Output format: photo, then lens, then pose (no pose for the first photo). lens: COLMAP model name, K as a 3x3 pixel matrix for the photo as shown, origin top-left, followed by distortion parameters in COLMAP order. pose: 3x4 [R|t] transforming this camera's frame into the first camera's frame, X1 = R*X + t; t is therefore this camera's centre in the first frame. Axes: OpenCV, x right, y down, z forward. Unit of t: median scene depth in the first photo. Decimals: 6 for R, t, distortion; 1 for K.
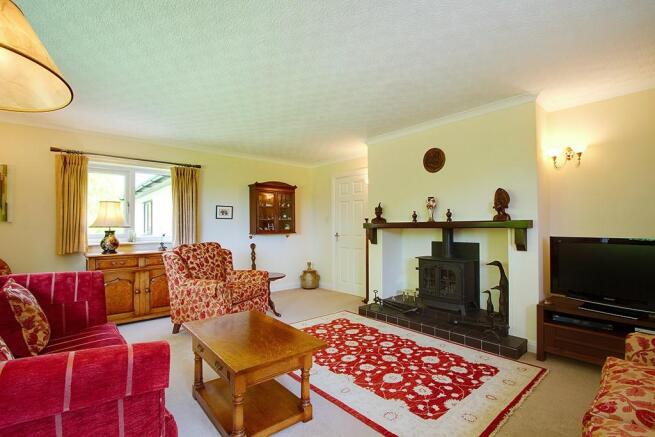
lens RADIAL K [[306.3, 0, 326.1], [0, 306.3, 221.5], [0, 0, 1]] dist [0.000871, 0.000181]
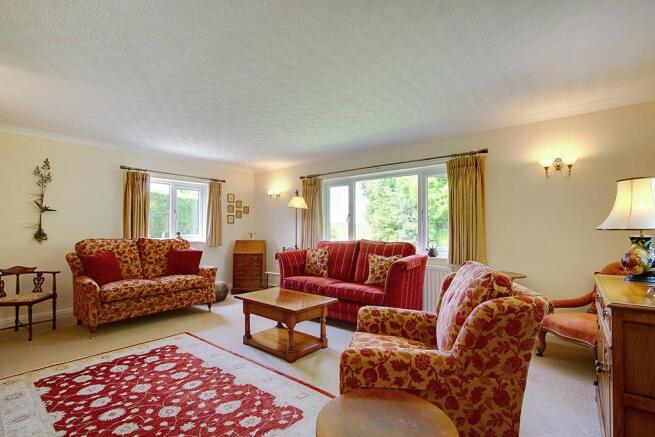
lens RADIAL K [[306.3, 0, 330.3], [0, 306.3, 222.3], [0, 0, 1]] dist [0.000871, 0.000181]
pose [[-0.984393, 0.002235, -0.175972, -0.154911], [0.009050, 0.999239, -0.037930, 0.028696], [0.175753, -0.038930, -0.983664, 1.921027]]
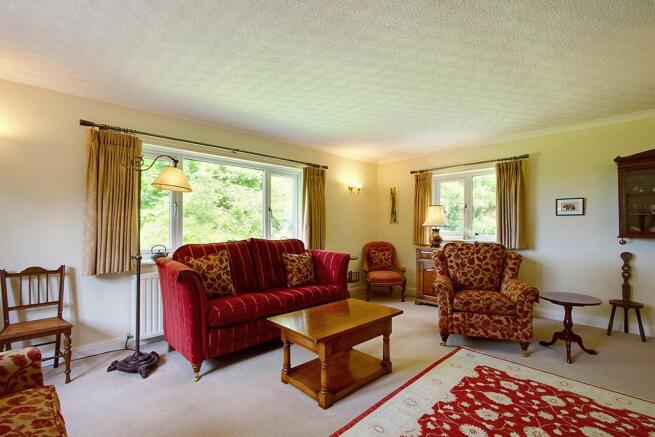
lens RADIAL K [[306.3, 0, 328.4], [0, 306.3, 219.1], [0, 0, 1]] dist [0.000871, 0.000181]
pose [[0.073508, -0.018386, -0.997125, 0.700292], [0.017440, 0.999701, -0.017148, 0.005586], [0.997142, -0.016129, 0.073807, 0.652981]]
